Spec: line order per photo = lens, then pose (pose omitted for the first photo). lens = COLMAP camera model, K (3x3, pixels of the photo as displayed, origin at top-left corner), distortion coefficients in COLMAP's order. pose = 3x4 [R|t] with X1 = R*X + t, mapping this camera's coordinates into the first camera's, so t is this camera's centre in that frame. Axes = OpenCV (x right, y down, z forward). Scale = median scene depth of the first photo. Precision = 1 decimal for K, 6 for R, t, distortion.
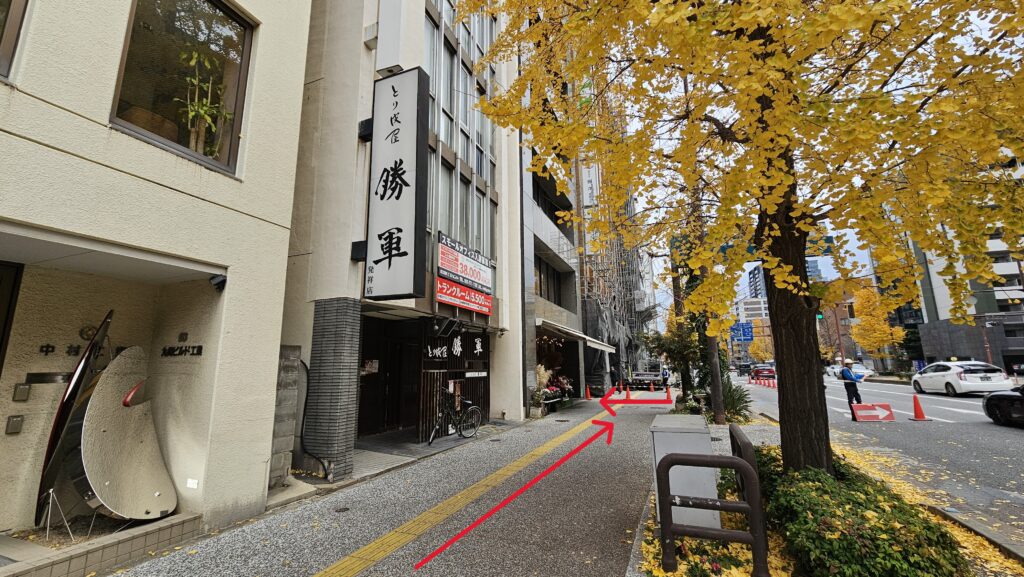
lens RADIAL K [[404.2, 0, 513.2], [0, 404.2, 291.4], [0, 0, 1]] dist [-0.000513, -0.000004]
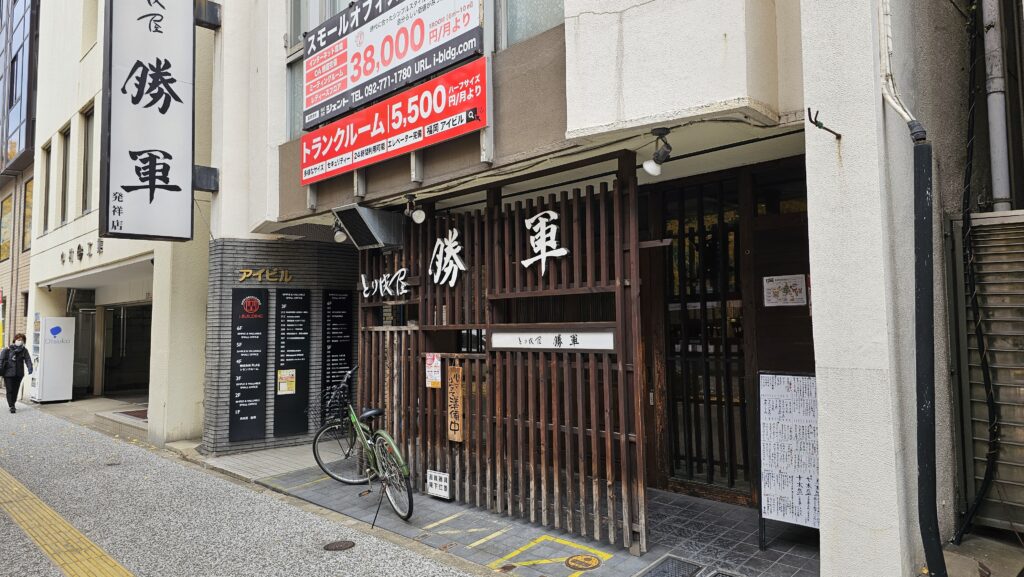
lens RADIAL K [[701.3, 0, 511.3], [0, 701.3, 279.6], [0, 0, 1]] dist [0.036319, 0.000010]
pose [[-0.414055, -0.050343, -0.908859, 0.417941], [0.184619, 0.973072, -0.138007, 0.264265], [0.891333, -0.224935, -0.393611, 1.374593]]
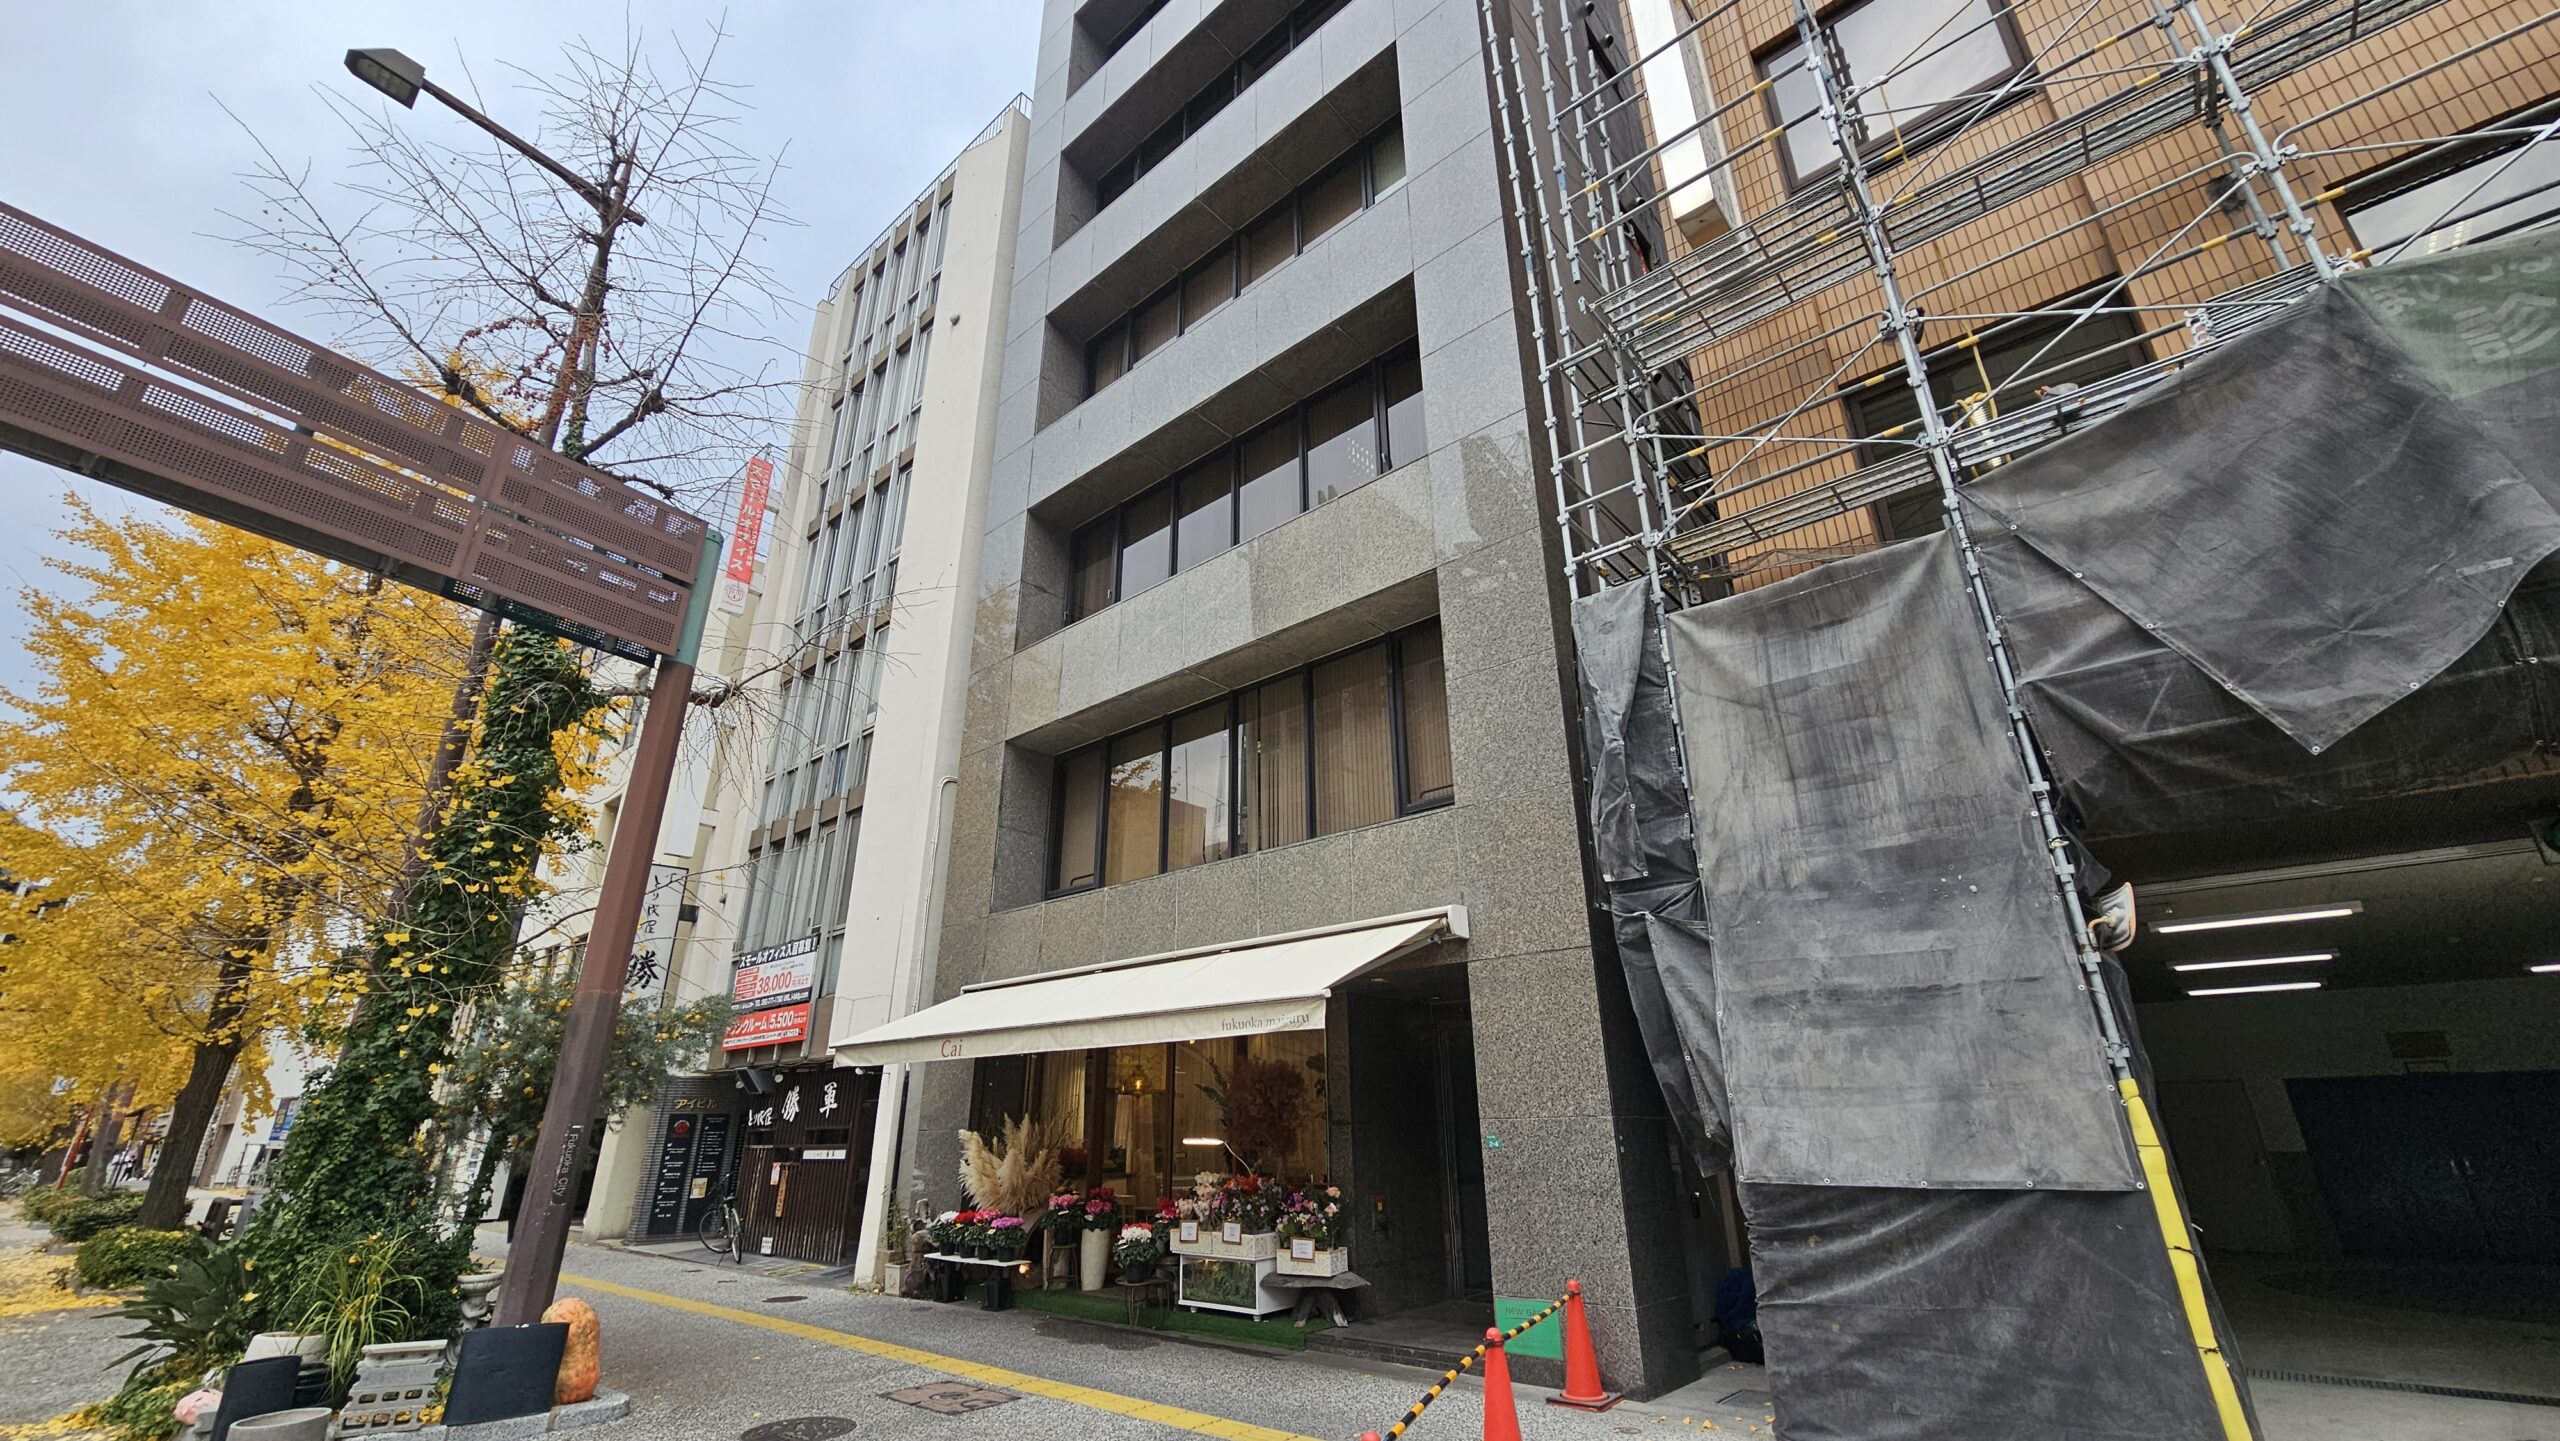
lens RADIAL K [[1040.5, 0, 1269.9], [0, 1040.5, 726.4], [0, 0, 1]] dist [-0.002994, -0.000113]
pose [[-0.332934, -0.339141, -0.879851, 1.288628], [0.185474, 0.891303, -0.413738, 0.440634], [0.924529, -0.300937, -0.233843, 2.368940]]
